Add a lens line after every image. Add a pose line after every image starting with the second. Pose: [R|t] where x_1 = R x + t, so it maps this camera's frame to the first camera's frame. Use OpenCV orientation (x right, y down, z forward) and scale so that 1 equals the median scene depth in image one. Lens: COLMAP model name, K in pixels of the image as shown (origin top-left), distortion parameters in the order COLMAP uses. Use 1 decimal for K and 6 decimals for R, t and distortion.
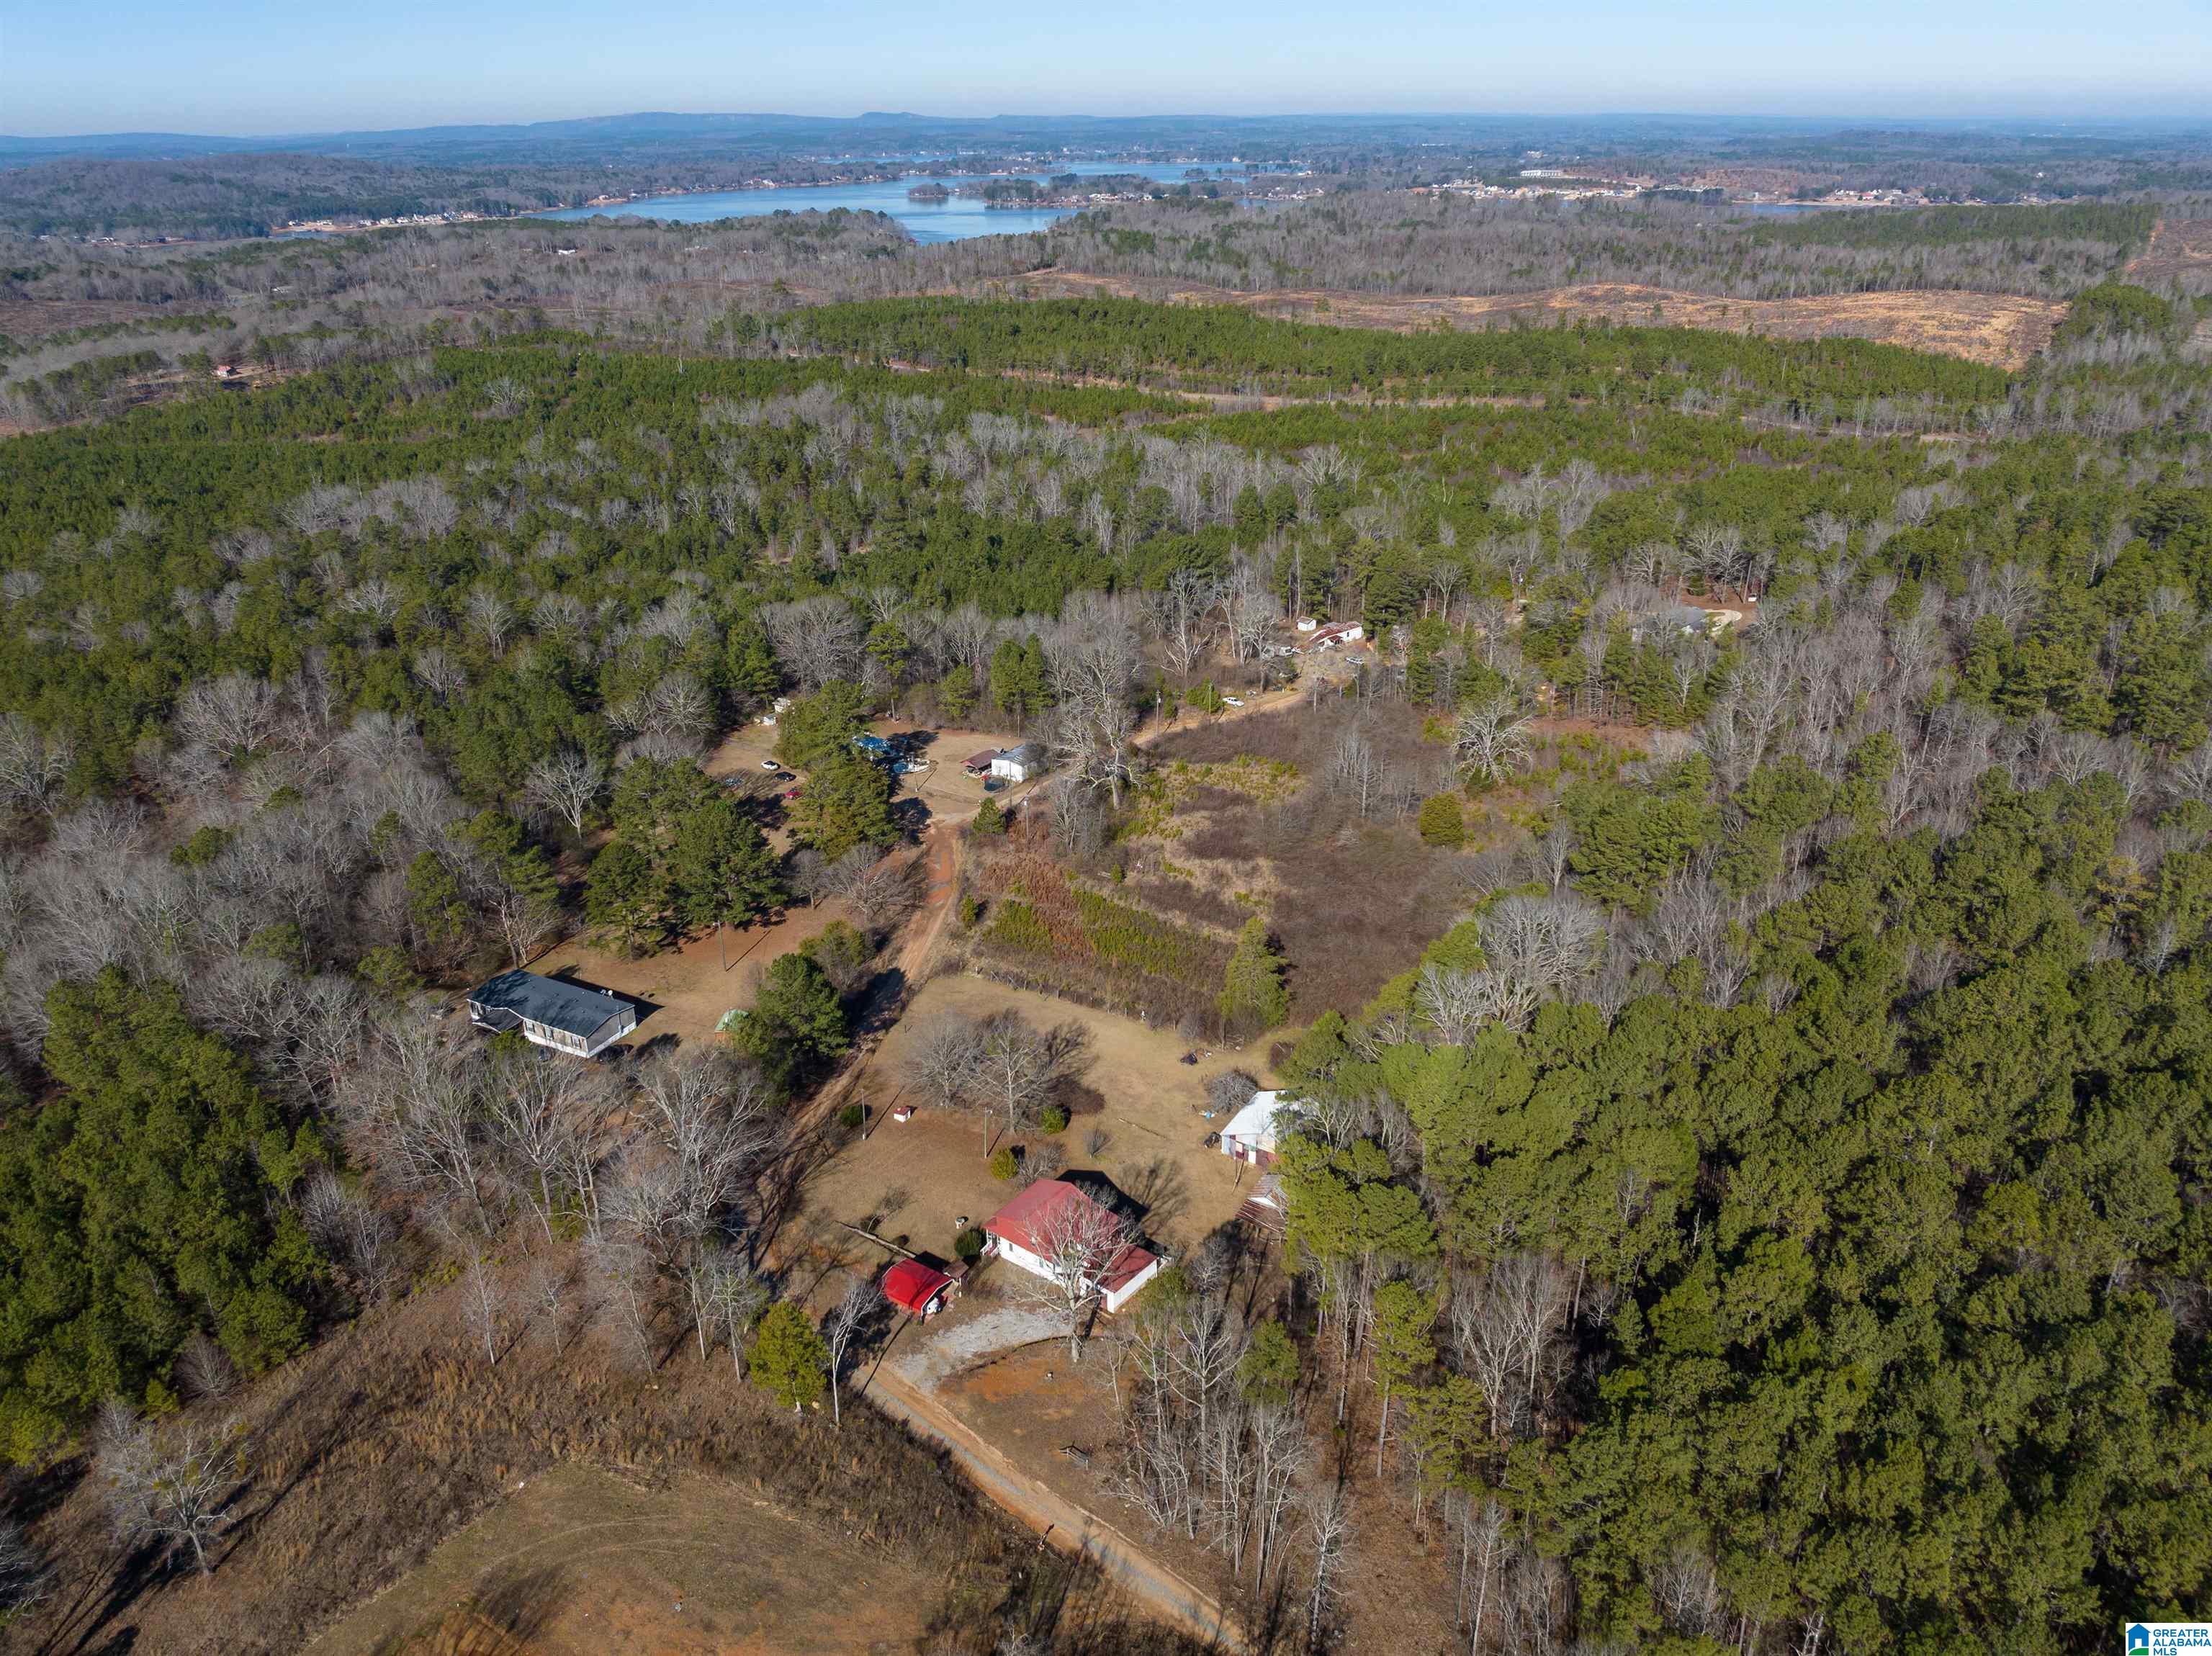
lens RADIAL K [[1562.2, 0, 1111.2], [0, 1562.2, 830.1], [0, 0, 1]] dist [-0.047091, 0.018453]
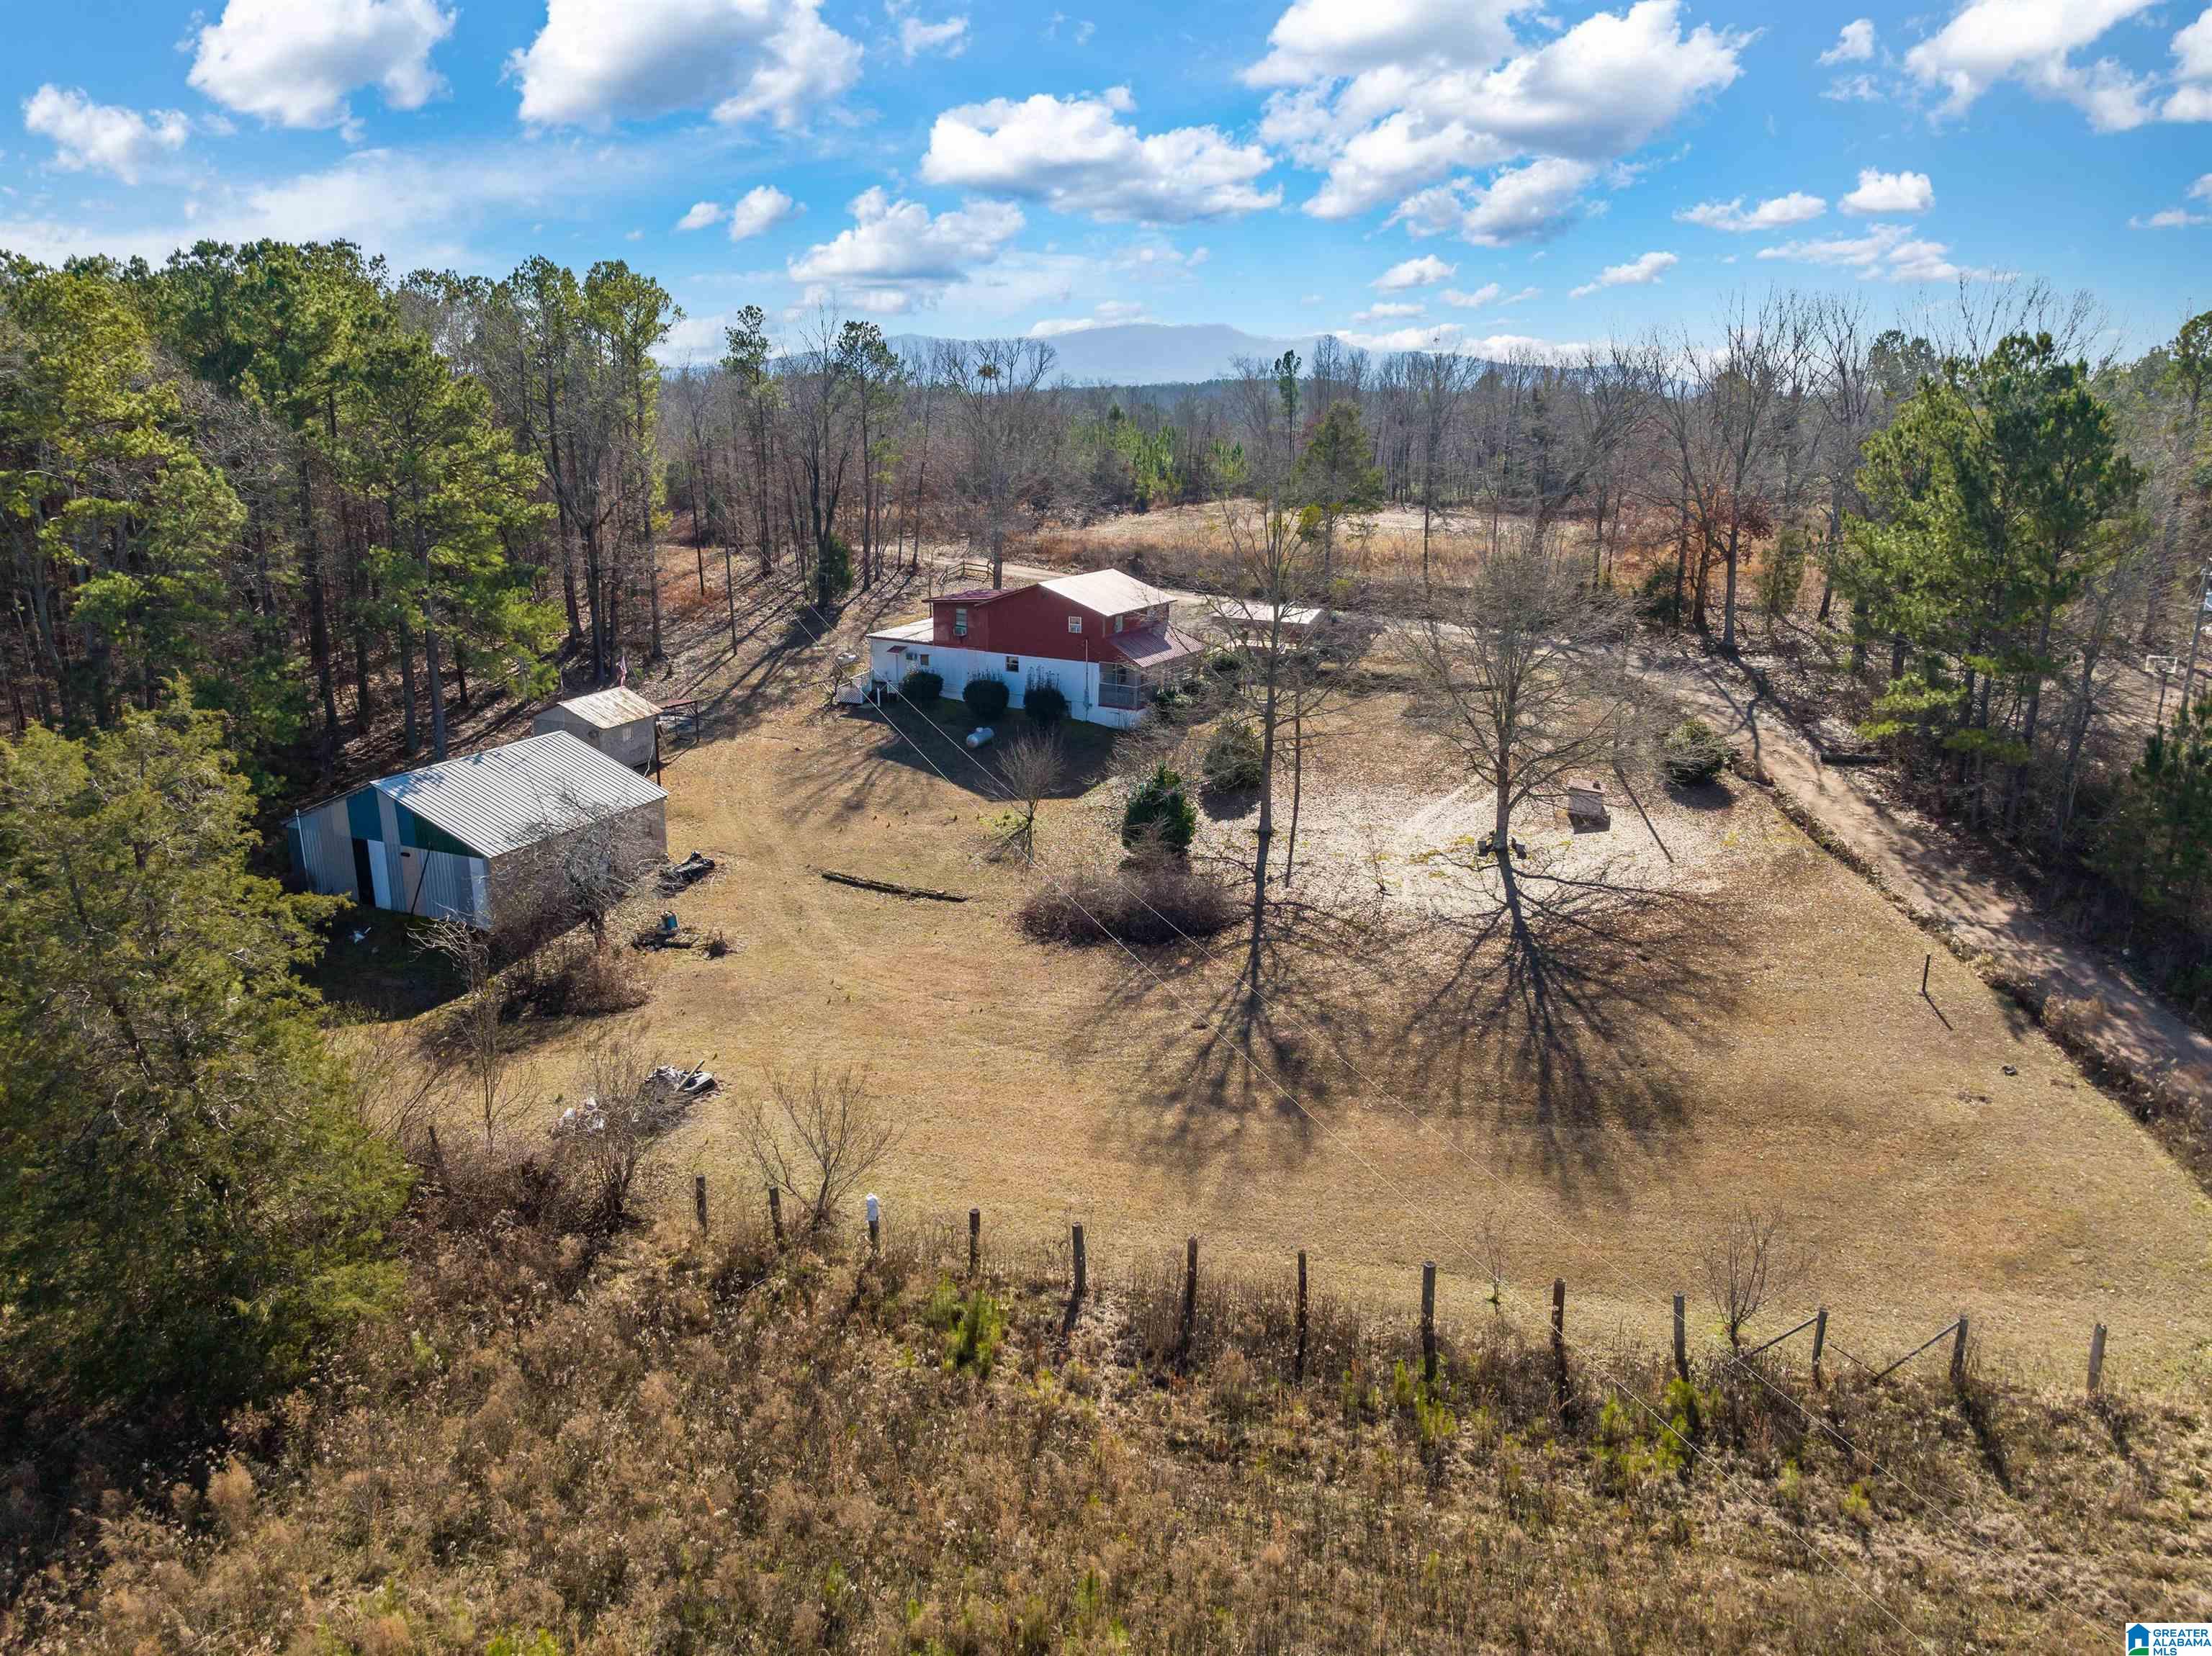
lens RADIAL K [[1562.2, 0, 1100.0], [0, 1562.2, 832.4], [0, 0, 1]] dist [-0.047091, 0.018453]
pose [[-0.990906, 0.033043, -0.130439, 0.012212], [-0.060224, 0.757961, 0.649514, -0.020305], [0.120329, 0.651462, -0.749078, 0.810956]]
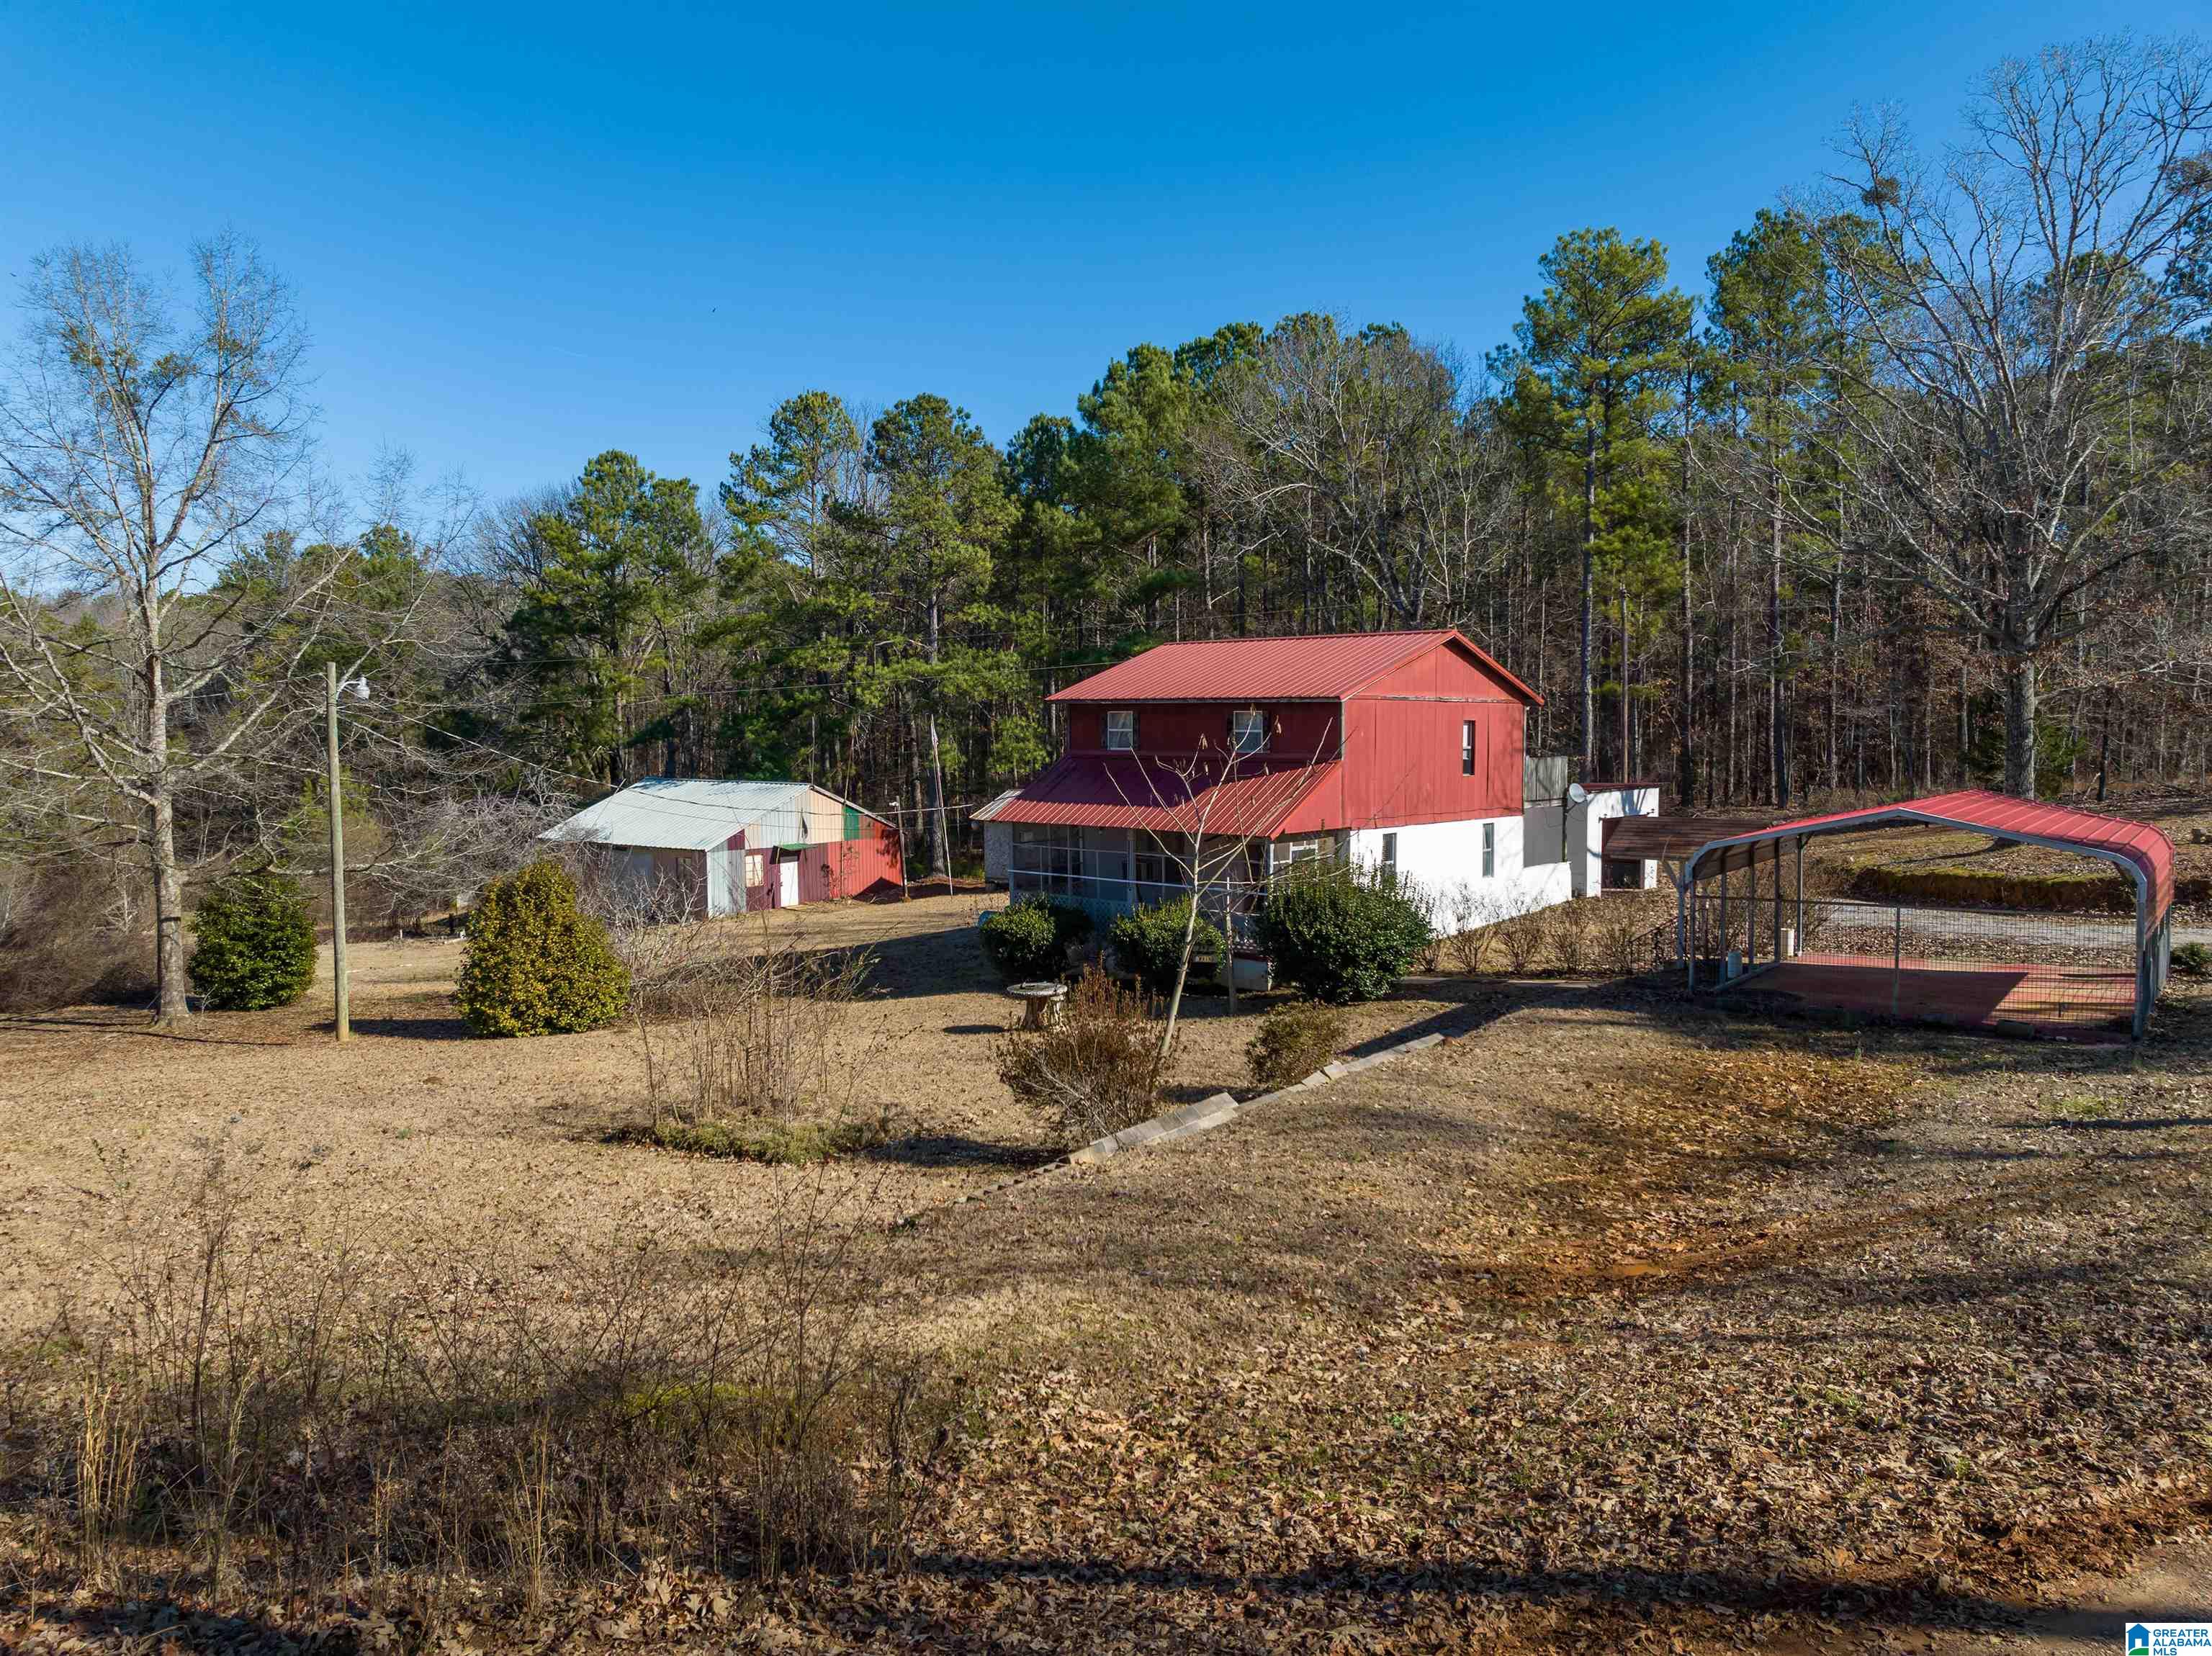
lens RADIAL K [[1562.2, 0, 1097.4], [0, 1562.2, 826.1], [0, 0, 1]] dist [-0.047091, 0.018453]
pose [[0.082519, -0.065979, 0.994403, -0.144201], [0.422552, 0.905993, 0.025048, 0.136934], [-0.902575, 0.418120, 0.102641, 0.567414]]
